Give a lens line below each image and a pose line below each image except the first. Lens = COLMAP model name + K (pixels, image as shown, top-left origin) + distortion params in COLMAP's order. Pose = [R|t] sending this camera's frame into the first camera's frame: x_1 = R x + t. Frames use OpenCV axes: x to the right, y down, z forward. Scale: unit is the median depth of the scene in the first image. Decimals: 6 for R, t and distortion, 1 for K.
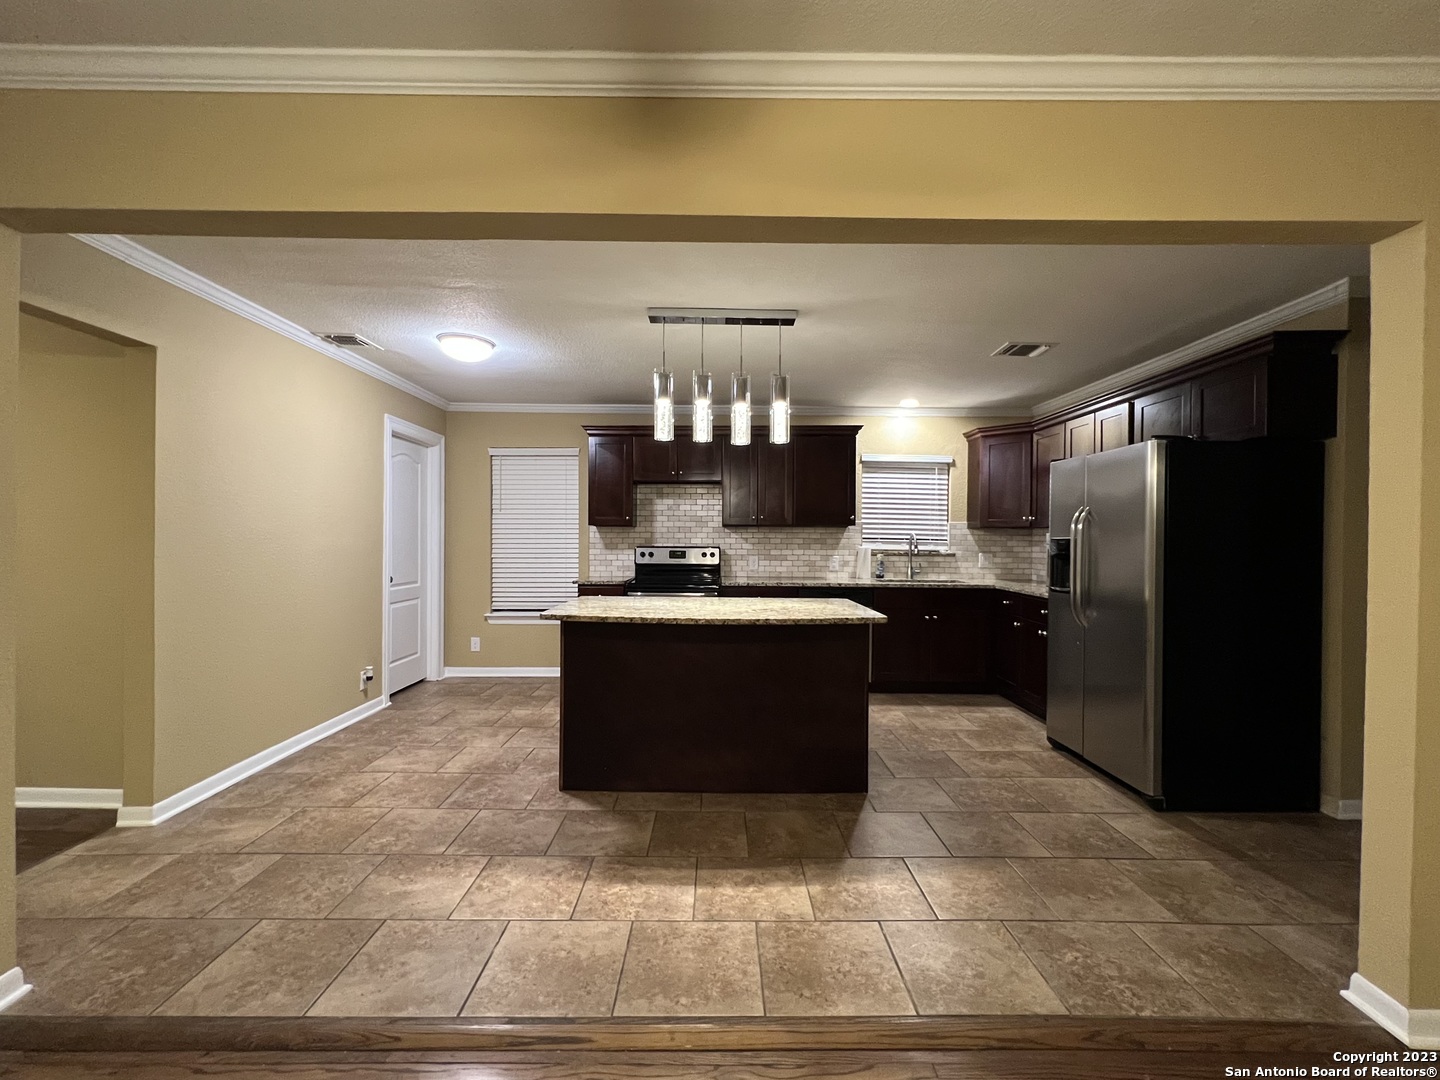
lens RADIAL K [[611.2, 0, 718.6], [0, 611.2, 543.3], [0, 0, 1]] dist [-0.001630, -0.000043]
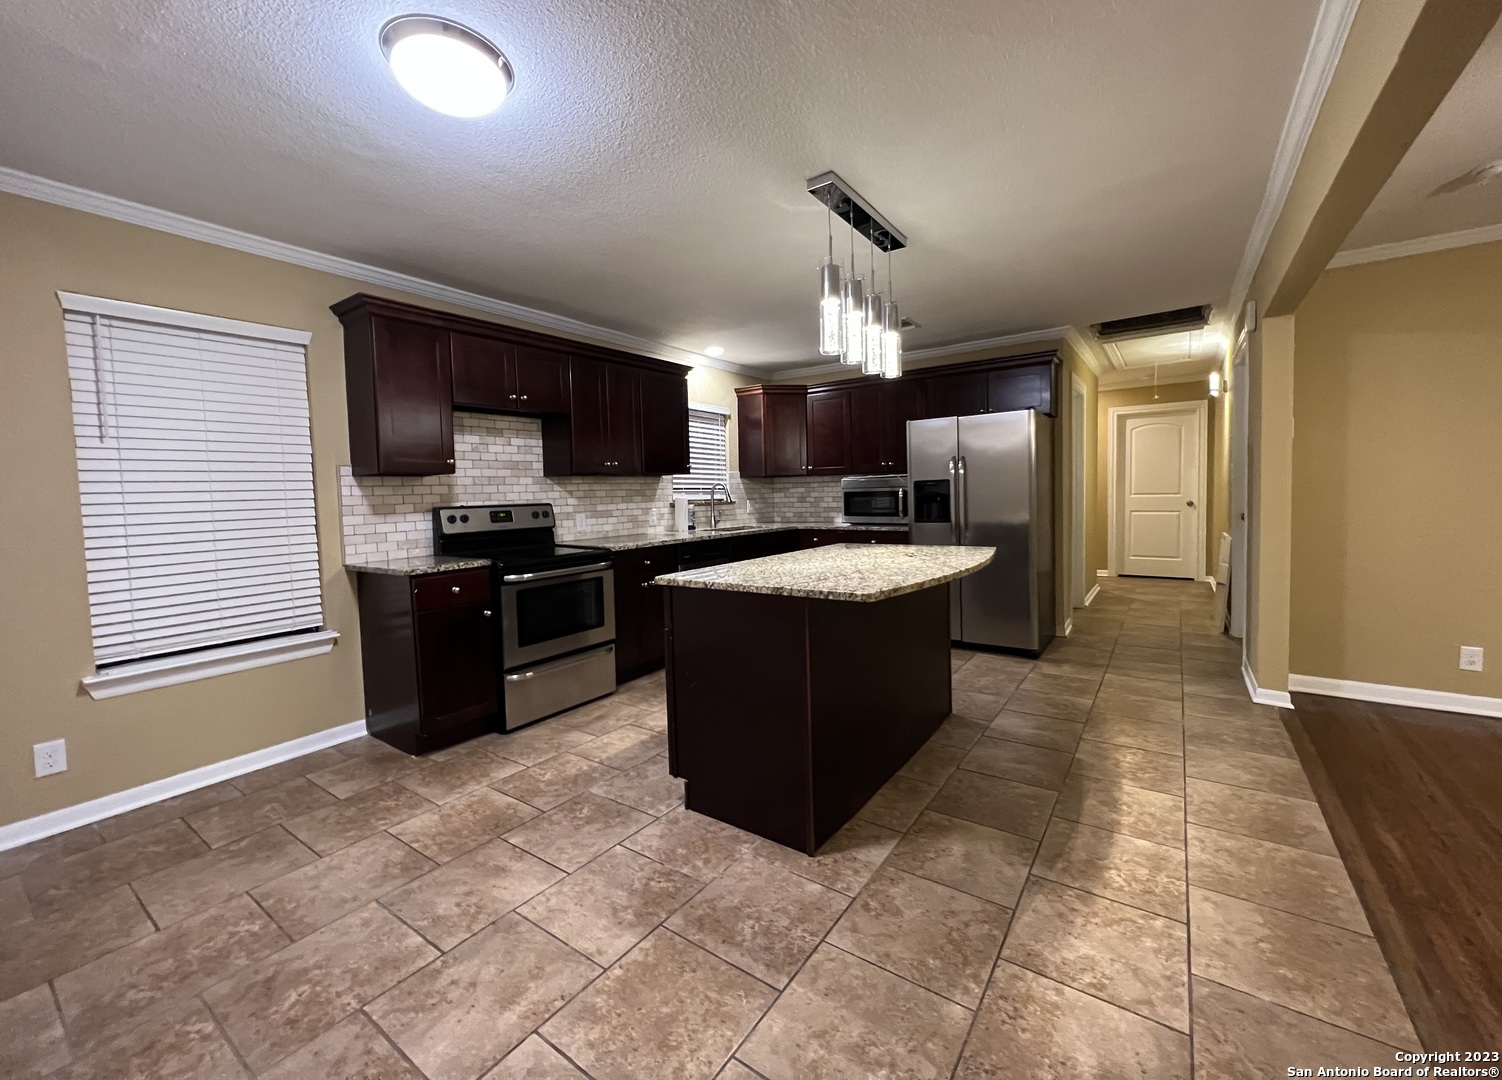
lens RADIAL K [[600.6, 0, 751.7], [0, 600.6, 527.5], [0, 0, 1]] dist [-0.000523, -0.000007]
pose [[0.578168, -0.070503, 0.812866, -0.505866], [0.037656, 0.997504, 0.059733, 0.001010], [-0.815048, -0.003926, 0.579379, 0.420263]]
